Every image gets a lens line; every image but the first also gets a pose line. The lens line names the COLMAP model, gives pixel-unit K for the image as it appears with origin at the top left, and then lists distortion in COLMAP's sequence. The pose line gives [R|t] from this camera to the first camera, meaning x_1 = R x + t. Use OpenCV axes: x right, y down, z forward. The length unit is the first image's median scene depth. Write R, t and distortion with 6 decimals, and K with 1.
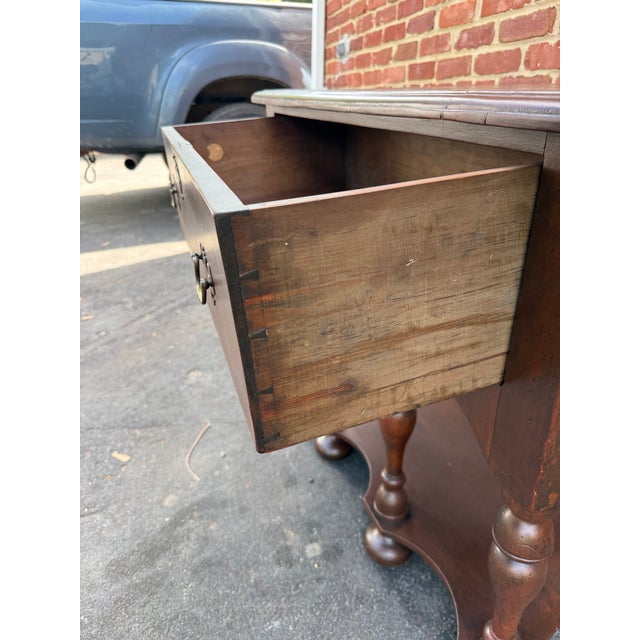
lens RADIAL K [[462.5, 0, 316.4], [0, 462.5, 317.4], [0, 0, 1]] dist [-0.003966, -0.009316]
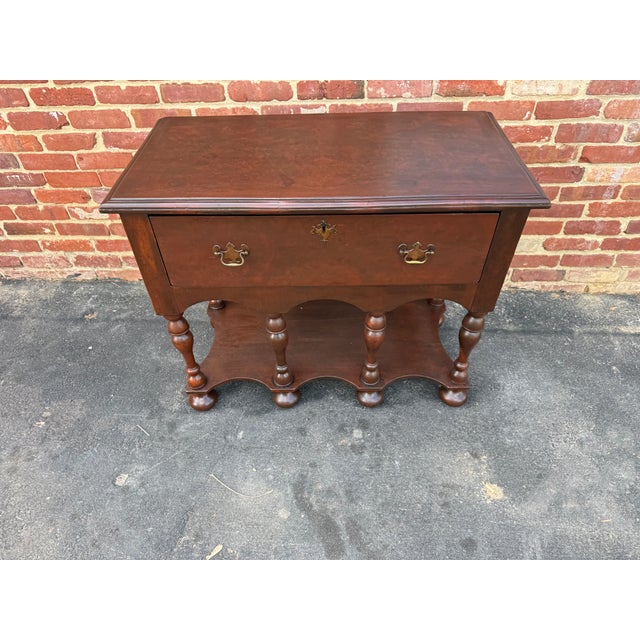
lens RADIAL K [[456.8, 0, 320.0], [0, 456.8, 320.0], [0, 0, 1]] dist [0.042051, -0.052796]
pose [[0.332656, -0.644146, 0.688779, -0.586668], [0.425623, 0.754307, 0.499867, -0.436885], [-0.841537, 0.126877, 0.525088, 0.123069]]
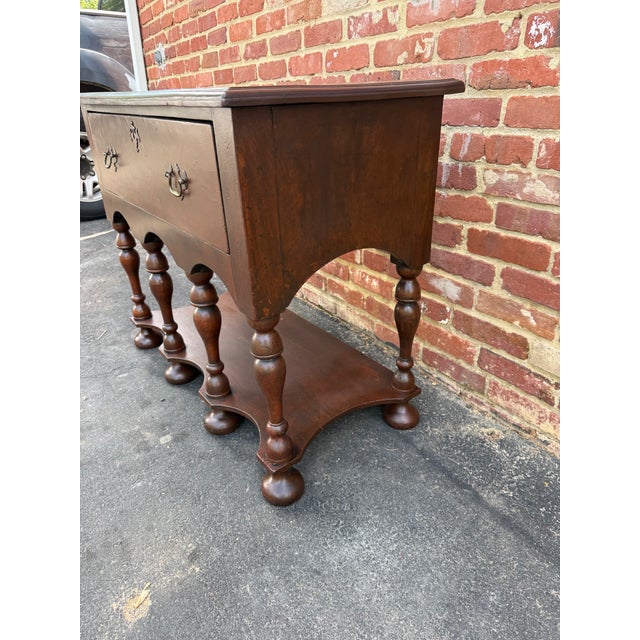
lens RADIAL K [[455.2, 0, 322.9], [0, 455.2, 320.1], [0, 0, 1]] dist [0.001120, -0.006736]
pose [[0.950408, -0.138198, 0.278613, 0.065335], [0.138489, 0.990187, 0.018739, 0.130120], [-0.278468, 0.020775, 0.960221, -0.238504]]
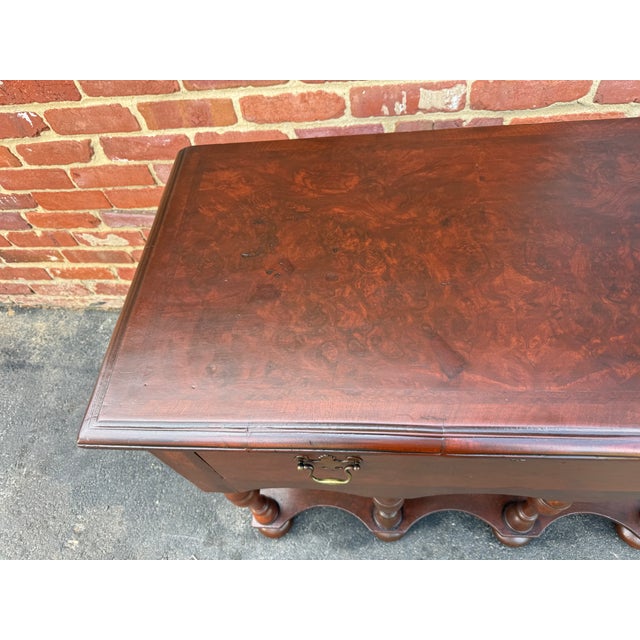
lens RADIAL K [[460.9, 0, 320.6], [0, 460.9, 321.9], [0, 0, 1]] dist [0.035426, -0.056987]
pose [[0.382755, -0.782997, 0.490320, -0.138903], [0.495374, 0.621932, 0.606469, -0.537223], [-0.779810, 0.010763, 0.625924, 0.383041]]
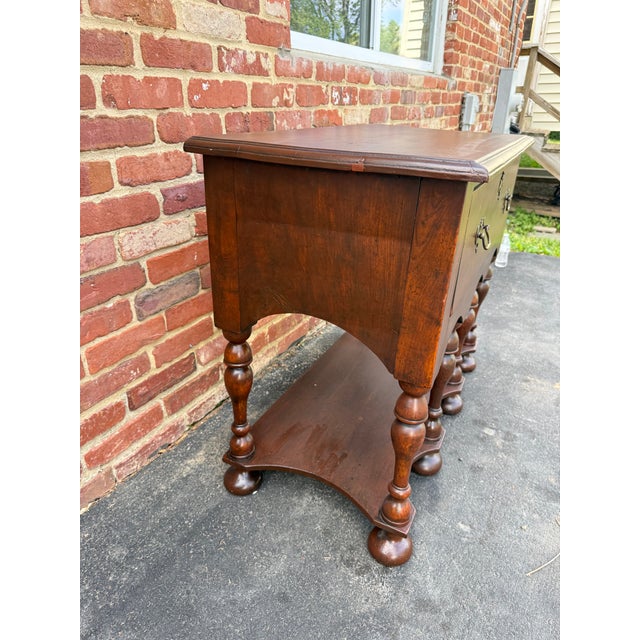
lens RADIAL K [[461.2, 0, 318.6], [0, 461.2, 324.2], [0, 0, 1]] dist [0.002810, -0.008386]
pose [[-0.698349, -0.313719, 0.643342, -0.305580], [0.299508, 0.688269, 0.660743, -0.578770], [-0.650080, 0.654115, -0.386691, 1.091002]]
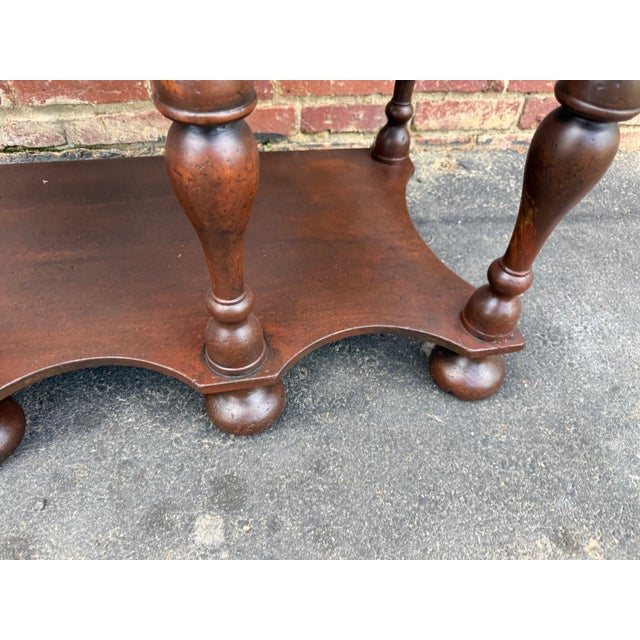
lens RADIAL K [[477.1, 0, 320.0], [0, 477.1, 320.0], [0, 0, 1]] dist [-0.000065, -0.005963]
pose [[0.139207, -0.708397, 0.691950, -0.122423], [0.383777, 0.682739, 0.621758, 0.037216], [-0.912873, 0.179001, 0.366909, 0.410416]]
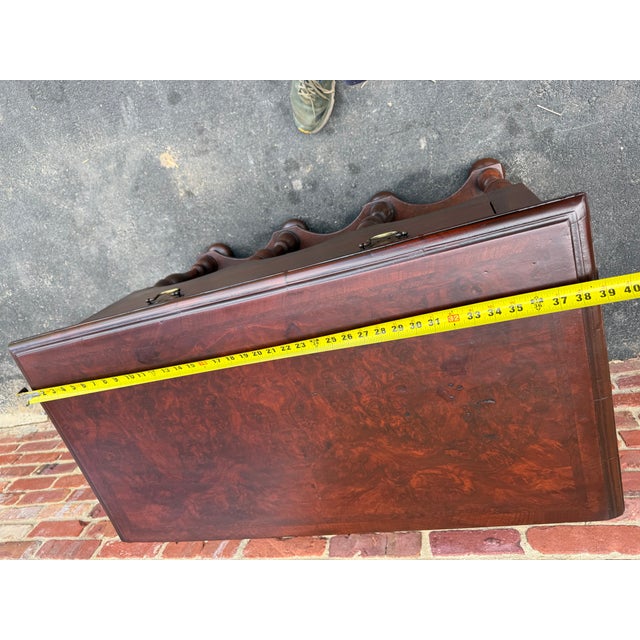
lens RADIAL K [[460.9, 0, 320.6], [0, 460.9, 321.9], [0, 0, 1]] dist [0.035426, -0.056987]
pose [[-0.003773, 0.894524, 0.447003, -0.184561], [-0.221794, -0.436621, 0.871877, -0.683728], [0.975086, -0.095853, 0.200048, 0.455775]]
